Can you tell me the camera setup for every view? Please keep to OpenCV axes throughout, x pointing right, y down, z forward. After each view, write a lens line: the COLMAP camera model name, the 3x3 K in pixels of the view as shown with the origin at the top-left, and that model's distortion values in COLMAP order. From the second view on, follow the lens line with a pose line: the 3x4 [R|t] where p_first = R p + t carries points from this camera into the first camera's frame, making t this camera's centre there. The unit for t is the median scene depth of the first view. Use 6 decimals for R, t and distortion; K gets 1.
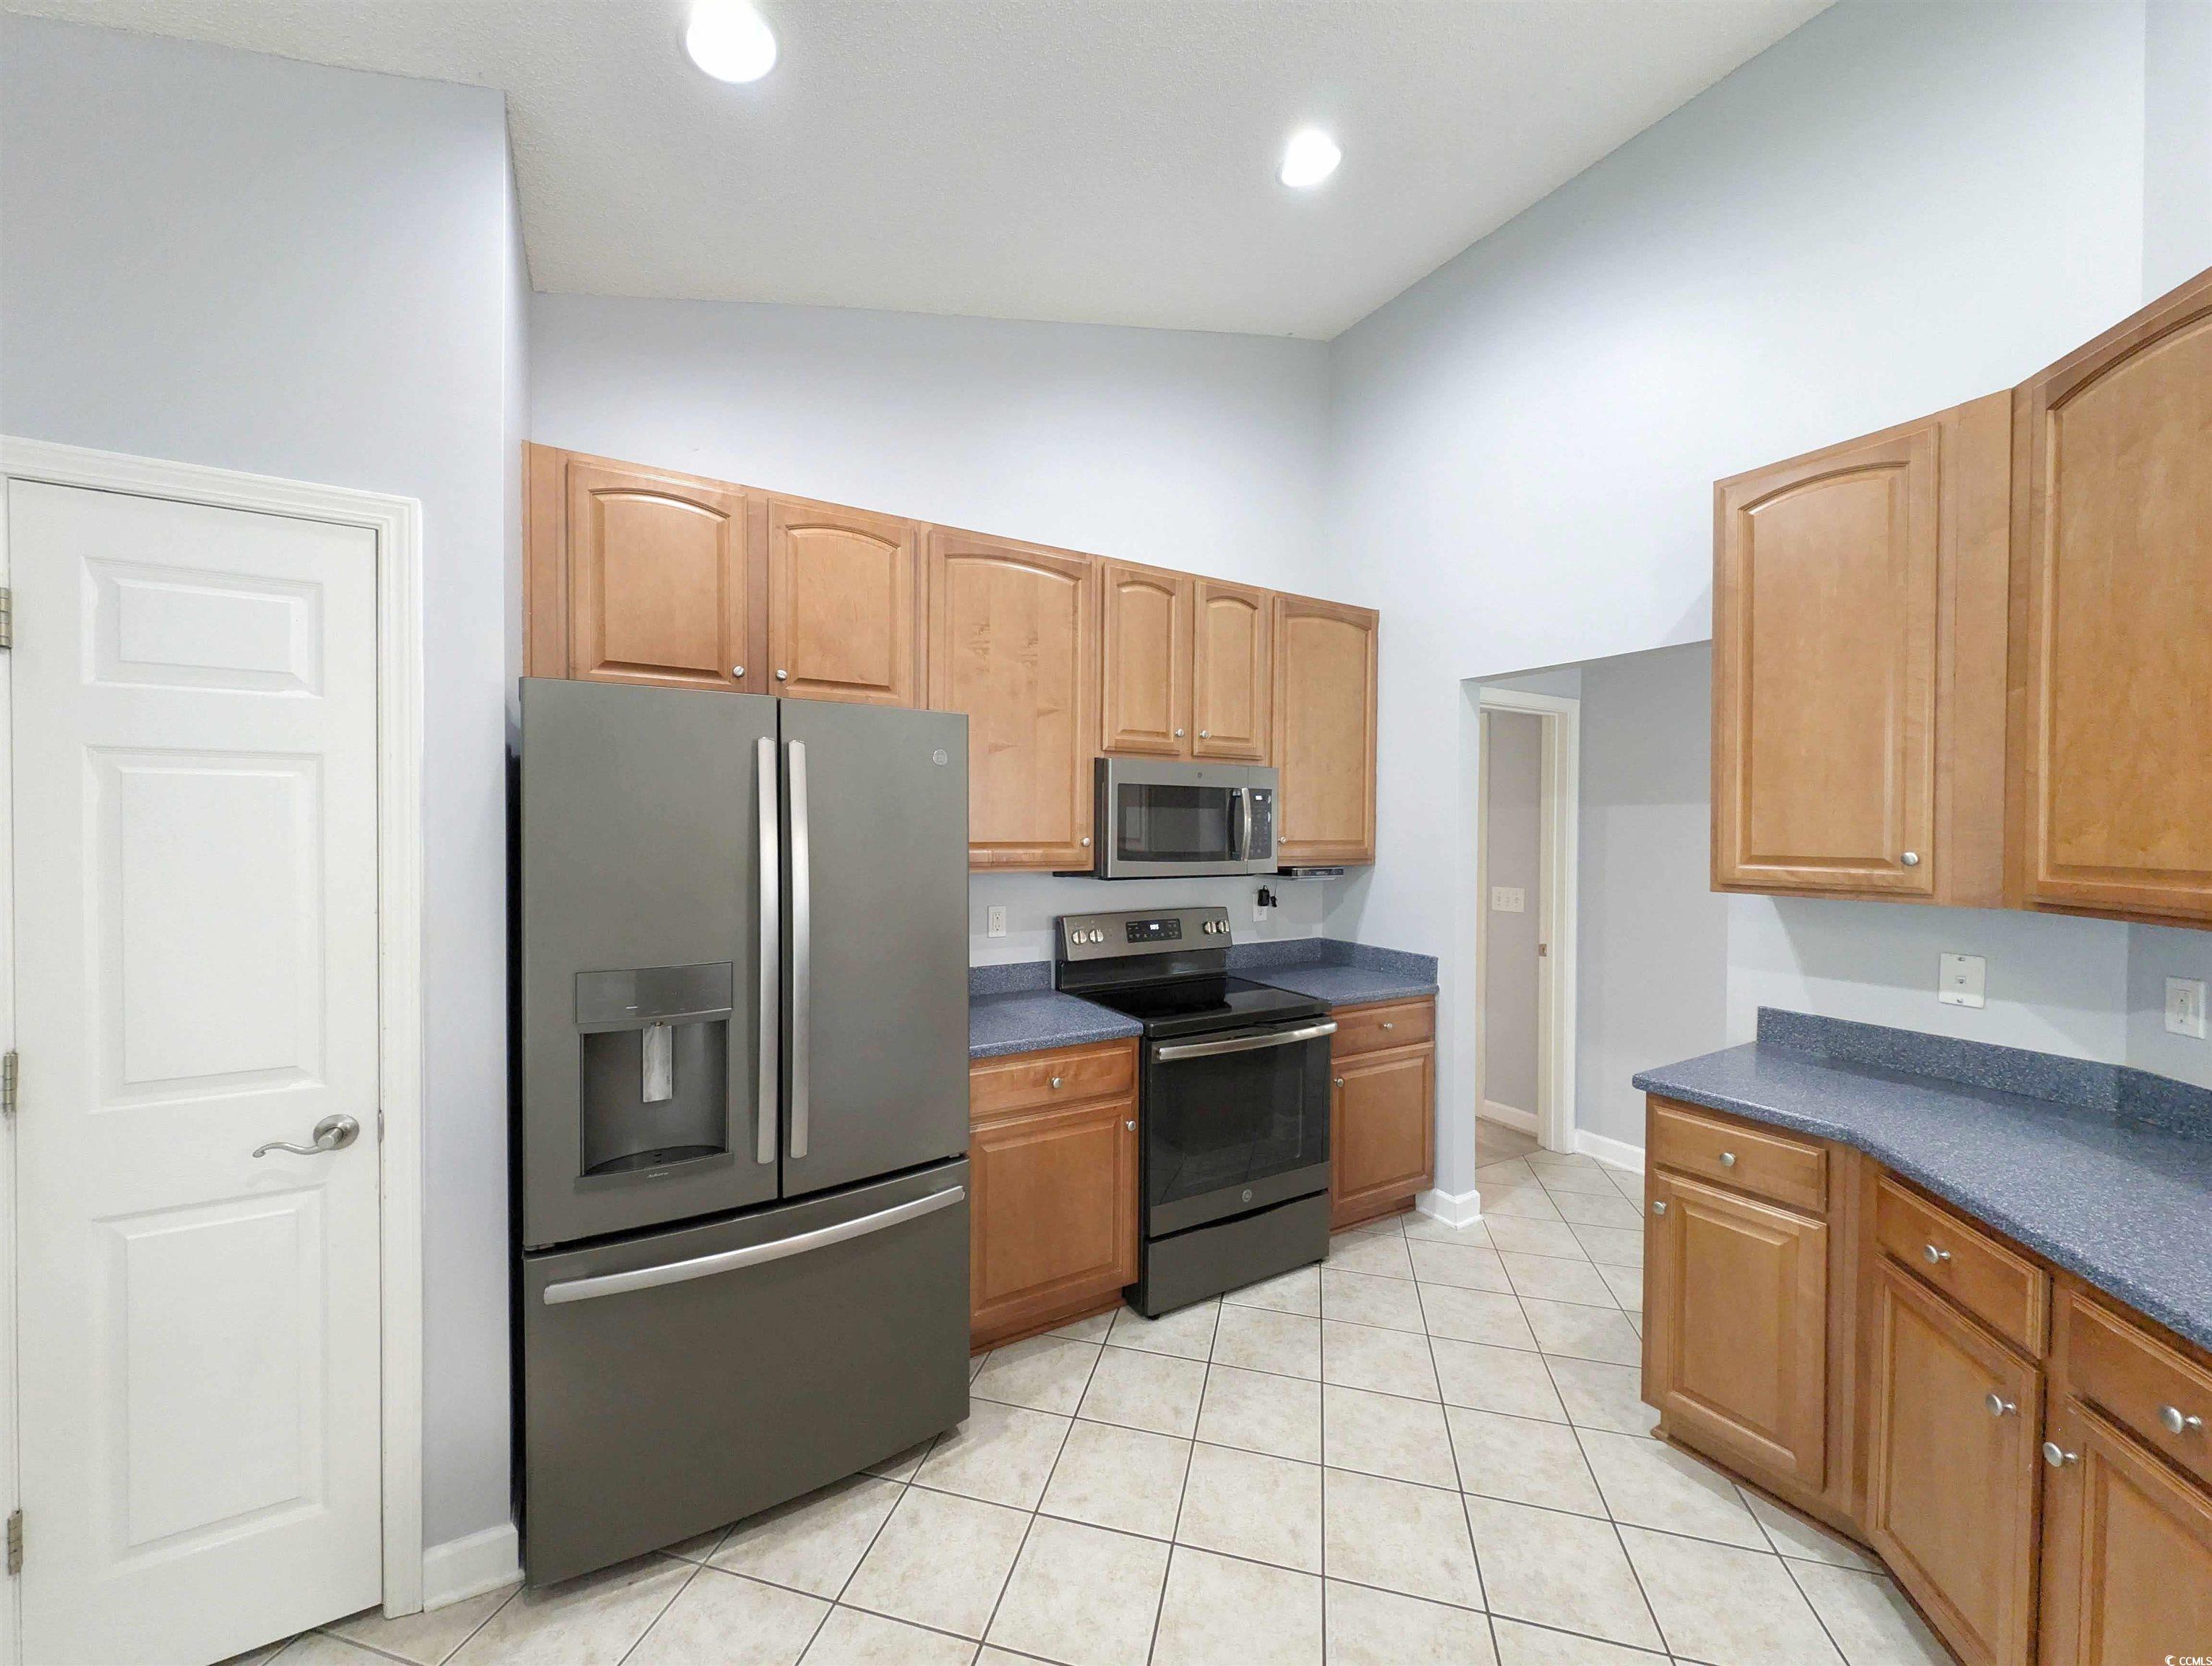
lens RADIAL K [[834.3, 0, 1090.2], [0, 834.3, 839.2], [0, 0, 1]] dist [0.013105, -0.004916]
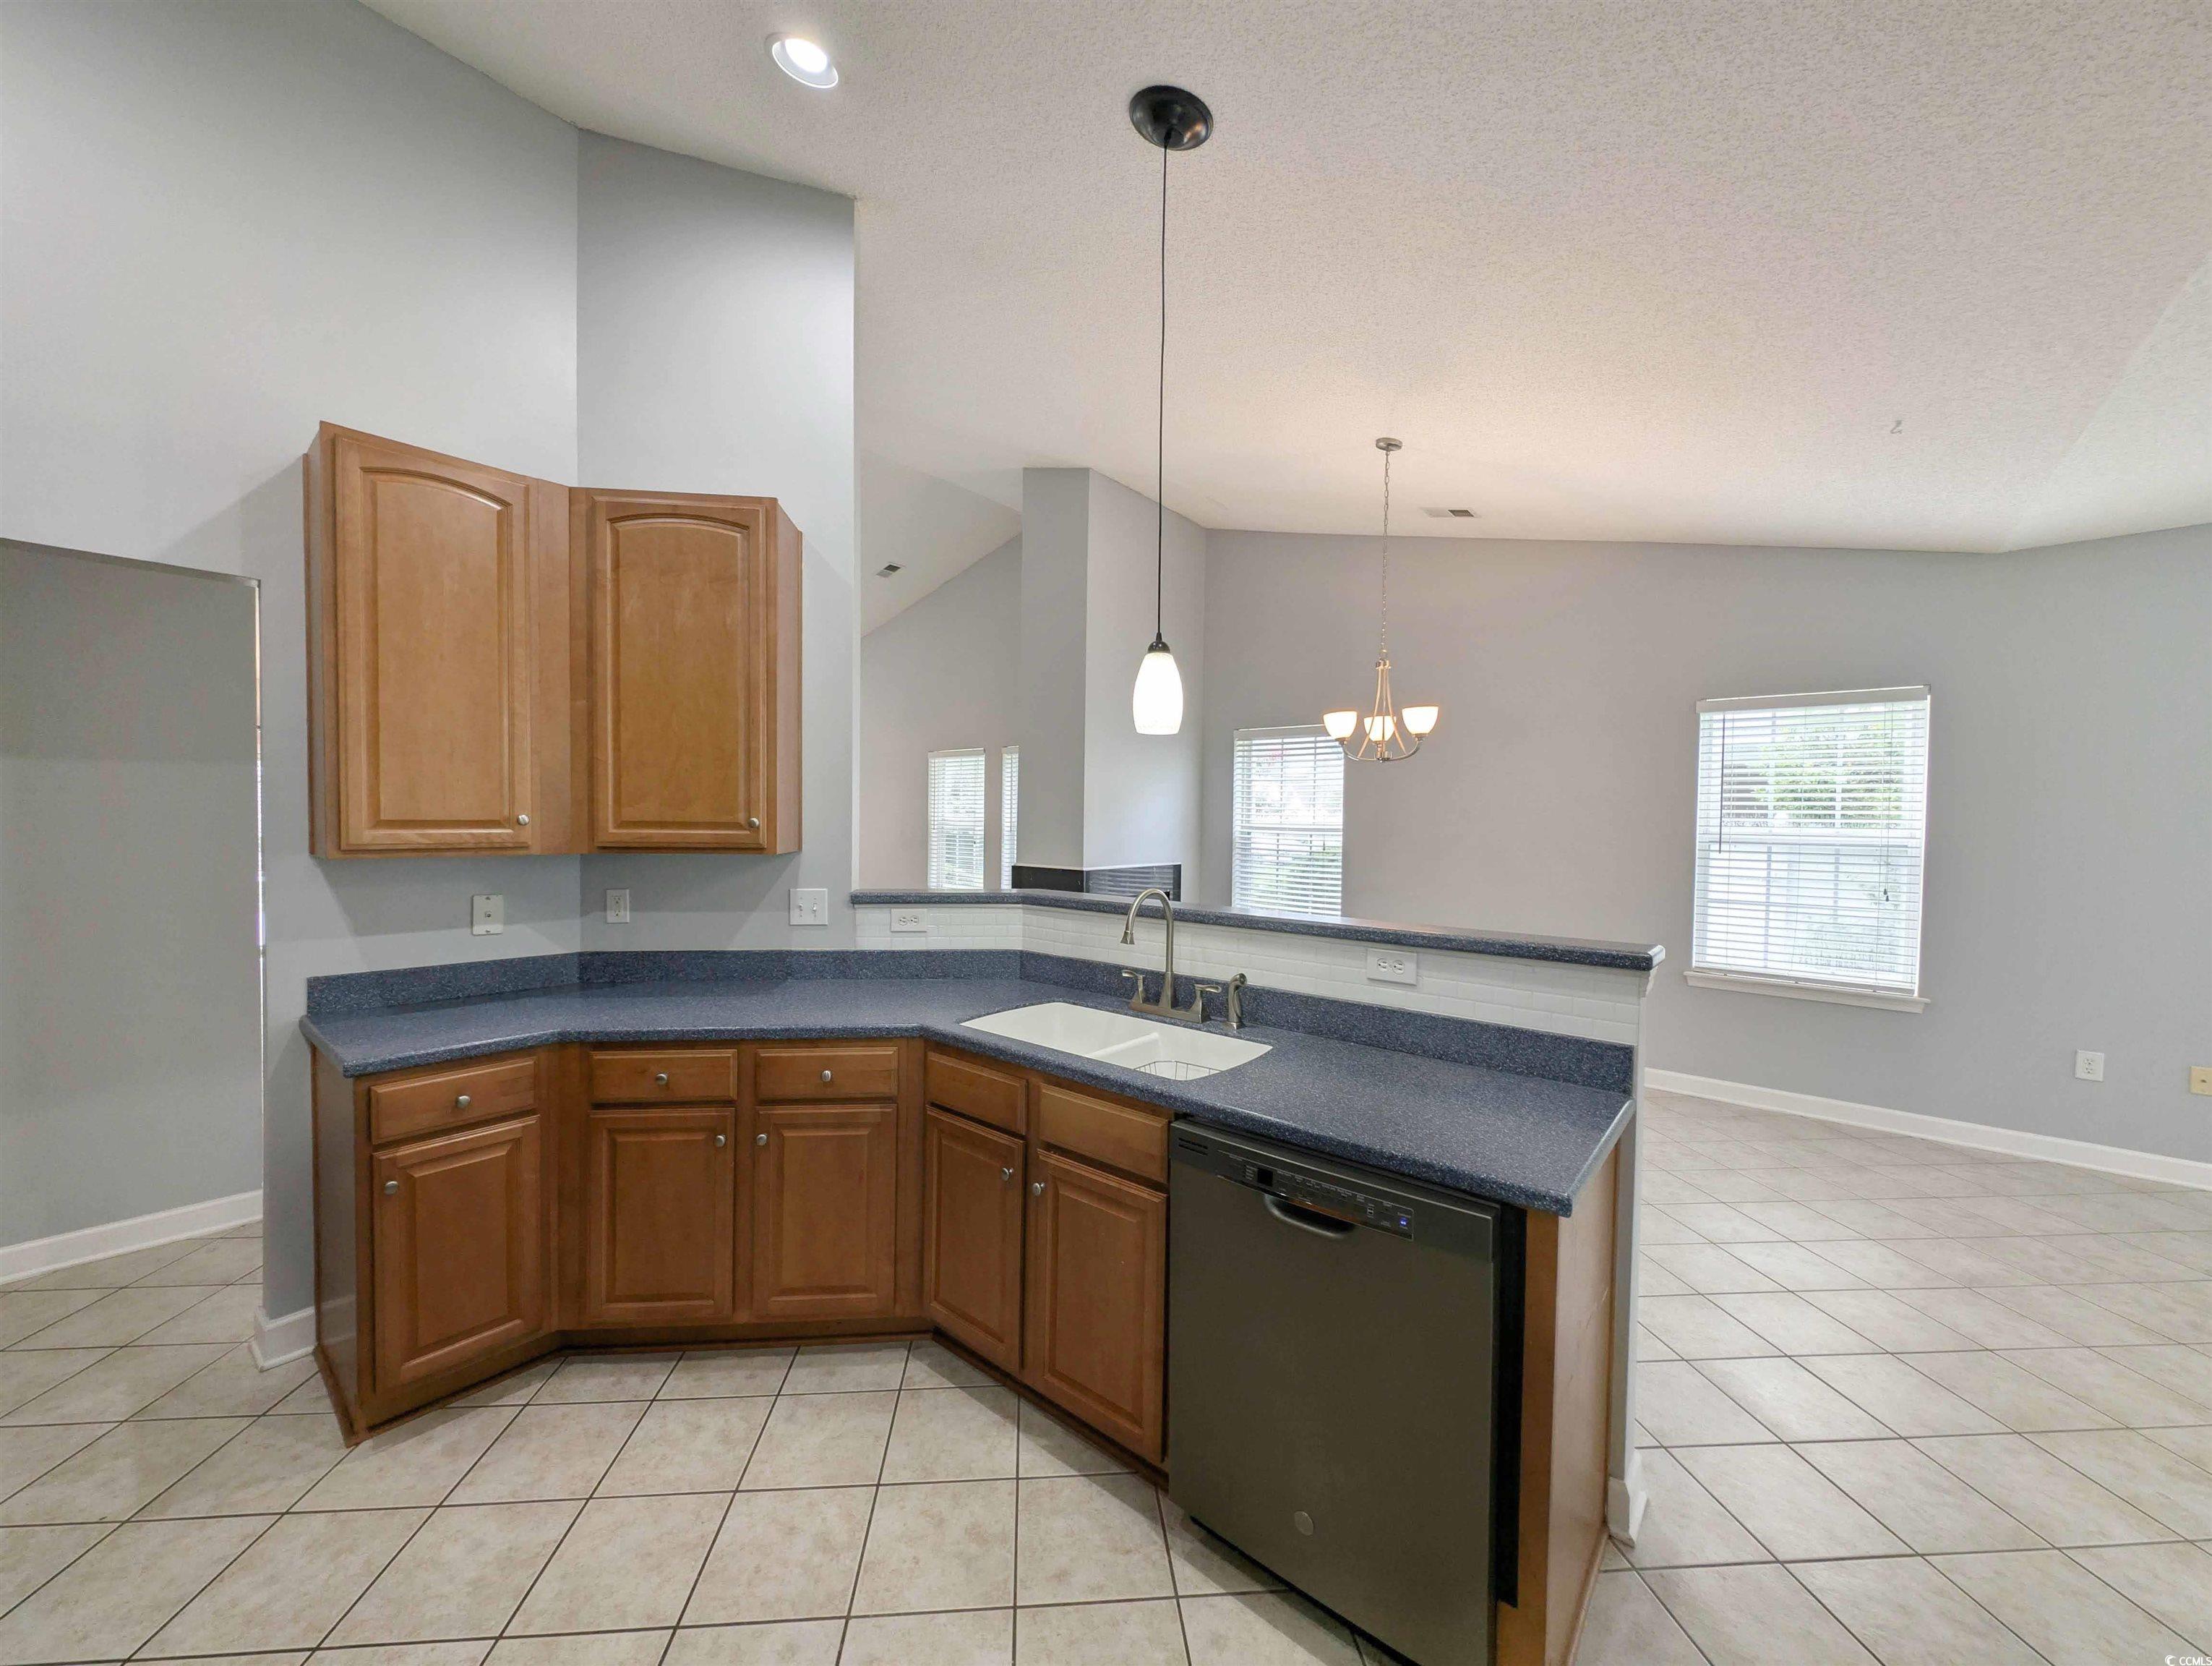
lens RADIAL K [[834.3, 0, 1094.2], [0, 834.3, 839.2], [0, 0, 1]] dist [0.013105, -0.004916]
pose [[-0.327657, -0.032781, 0.944228, -0.453447], [0.001679, 0.999376, 0.035278, 0.008325], [-0.944795, 0.013145, -0.327397, 0.519160]]
